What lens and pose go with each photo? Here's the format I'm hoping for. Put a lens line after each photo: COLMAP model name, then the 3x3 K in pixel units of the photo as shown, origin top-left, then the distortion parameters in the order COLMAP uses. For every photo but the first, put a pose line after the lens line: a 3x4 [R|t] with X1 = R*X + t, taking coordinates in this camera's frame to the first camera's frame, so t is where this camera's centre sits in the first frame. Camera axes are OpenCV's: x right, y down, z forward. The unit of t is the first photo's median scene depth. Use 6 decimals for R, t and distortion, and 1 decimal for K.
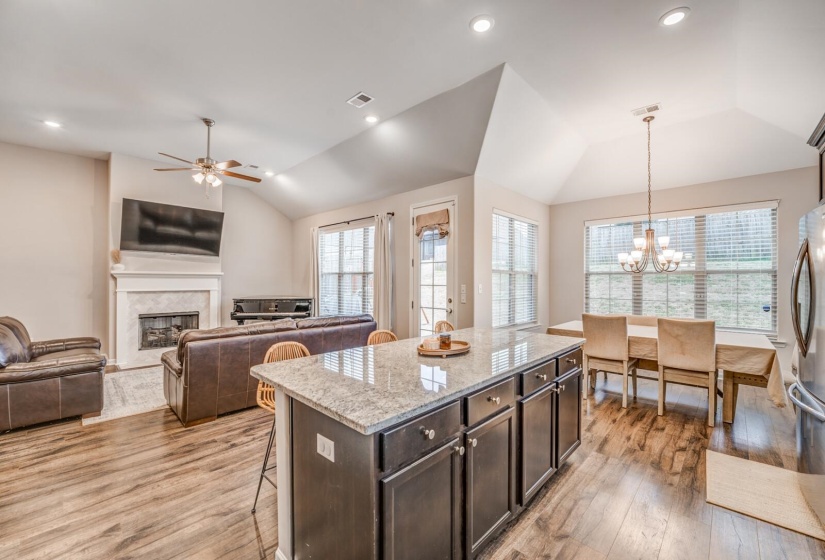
lens RADIAL K [[333.7, 0, 412.5], [0, 333.7, 280.0], [0, 0, 1]] dist [-0.011257, -0.000015]
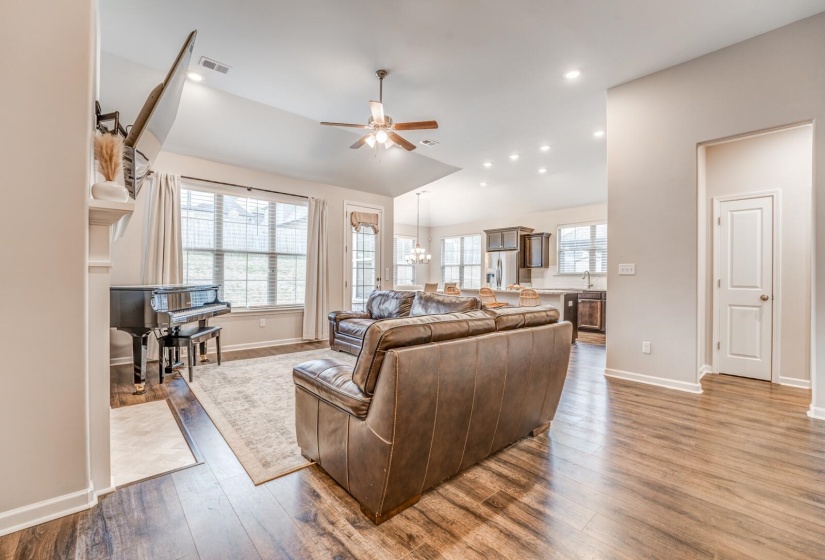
lens RADIAL K [[343.5, 0, 411.9], [0, 343.5, 277.1], [0, 0, 1]] dist [-0.016999, -0.000208]
pose [[0.065064, -0.004653, 0.997870, -1.209437], [-0.009965, 0.999936, 0.005312, 0.039333], [-0.997831, -0.010289, 0.065014, 0.685840]]
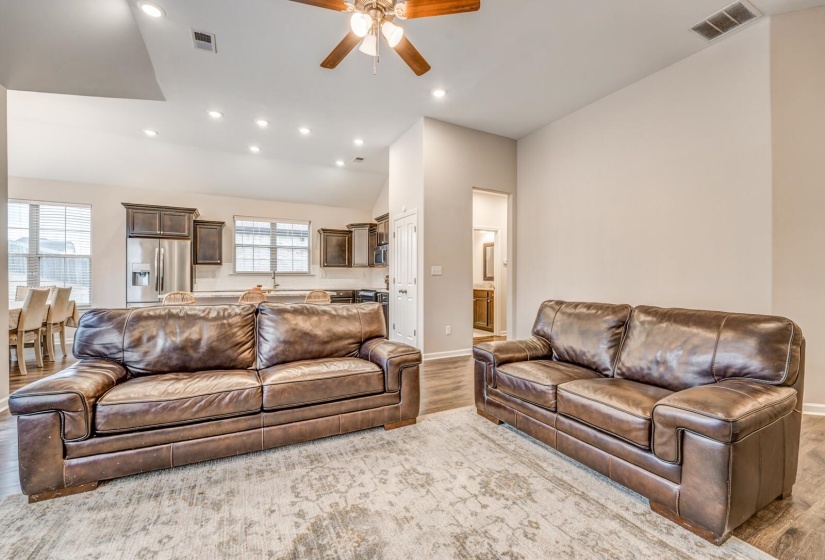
lens RADIAL K [[340.1, 0, 411.7], [0, 340.1, 282.7], [0, 0, 1]] dist [-0.011012, 0.000410]
pose [[-0.949032, -0.011418, 0.314974, -0.664578], [-0.008052, 0.999896, 0.011987, 0.043367], [-0.315078, 0.008840, -0.949025, 1.166932]]
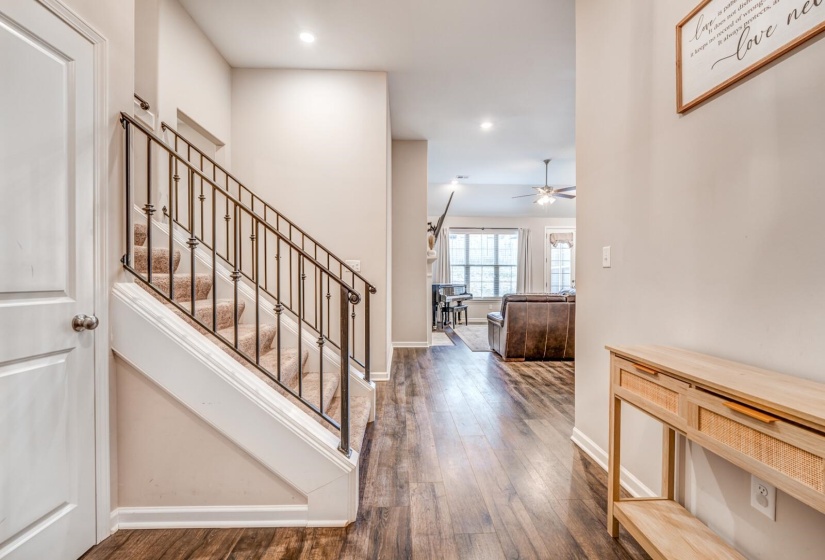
lens RADIAL K [[341.5, 0, 426.5], [0, 341.5, 281.3], [0, 0, 1]] dist [-0.001343, 0.000004]
pose [[0.662373, -0.006177, 0.749148, -1.713926], [-0.002842, 0.999938, 0.010759, 0.038937], [-0.749169, -0.009256, 0.662315, 0.303299]]
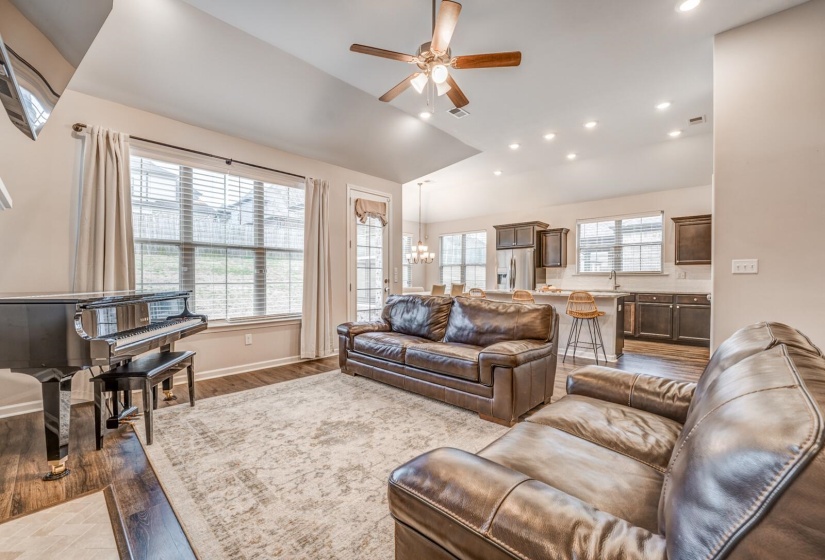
lens RADIAL K [[340.1, 0, 411.7], [0, 340.1, 282.7], [0, 0, 1]] dist [-0.011012, 0.000410]
pose [[-0.020716, -0.018151, 0.999621, -0.995314], [-0.004156, 0.999828, 0.018069, 0.041085], [-0.999777, -0.003780, -0.020788, 0.842009]]
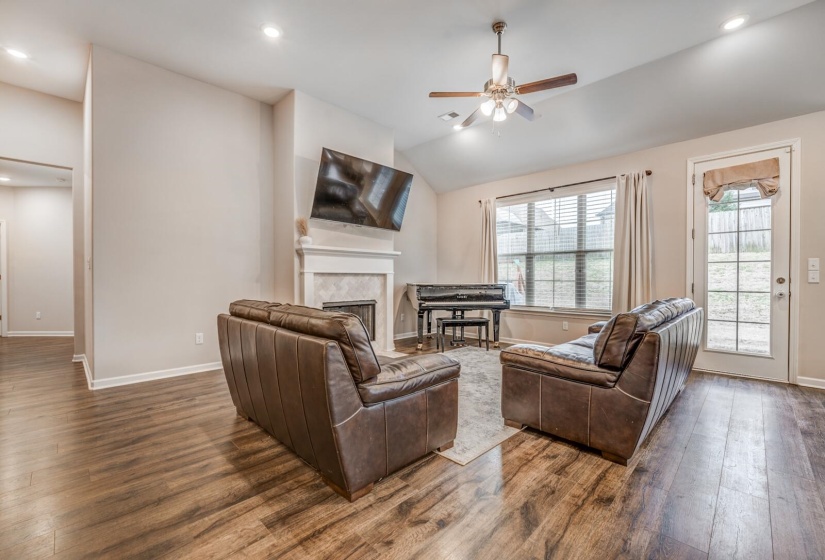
lens RADIAL K [[350.2, 0, 411.0], [0, 350.2, 282.5], [0, 0, 1]] dist [-0.014564, -0.000111]
pose [[0.999963, -0.002738, -0.008113, -0.643841], [0.002858, 0.999887, 0.014734, 0.047077], [0.008071, -0.014757, 0.999859, 0.194949]]
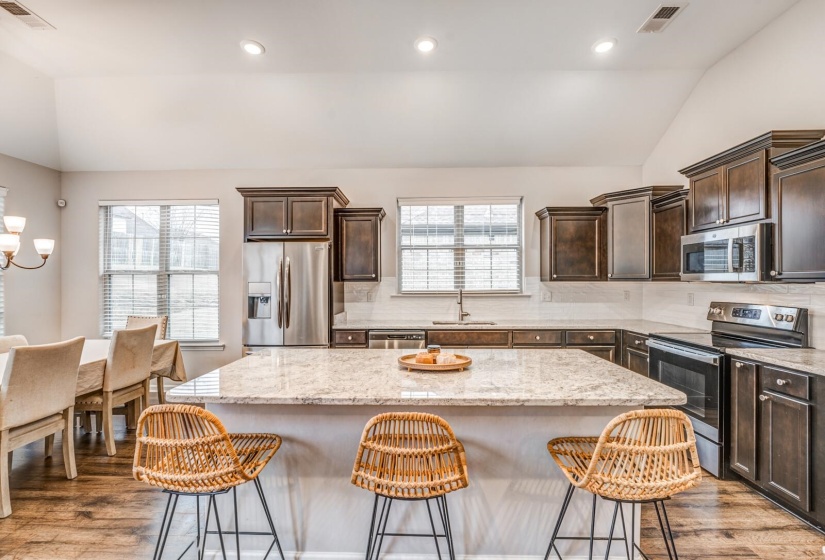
lens RADIAL K [[350.2, 0, 411.0], [0, 350.2, 282.5], [0, 0, 1]] dist [-0.014564, -0.000111]
pose [[-0.677817, -0.004637, 0.735216, -0.208953], [-0.002408, 0.999989, 0.004087, -0.002891], [-0.735226, 0.001000, -0.677821, 0.658536]]
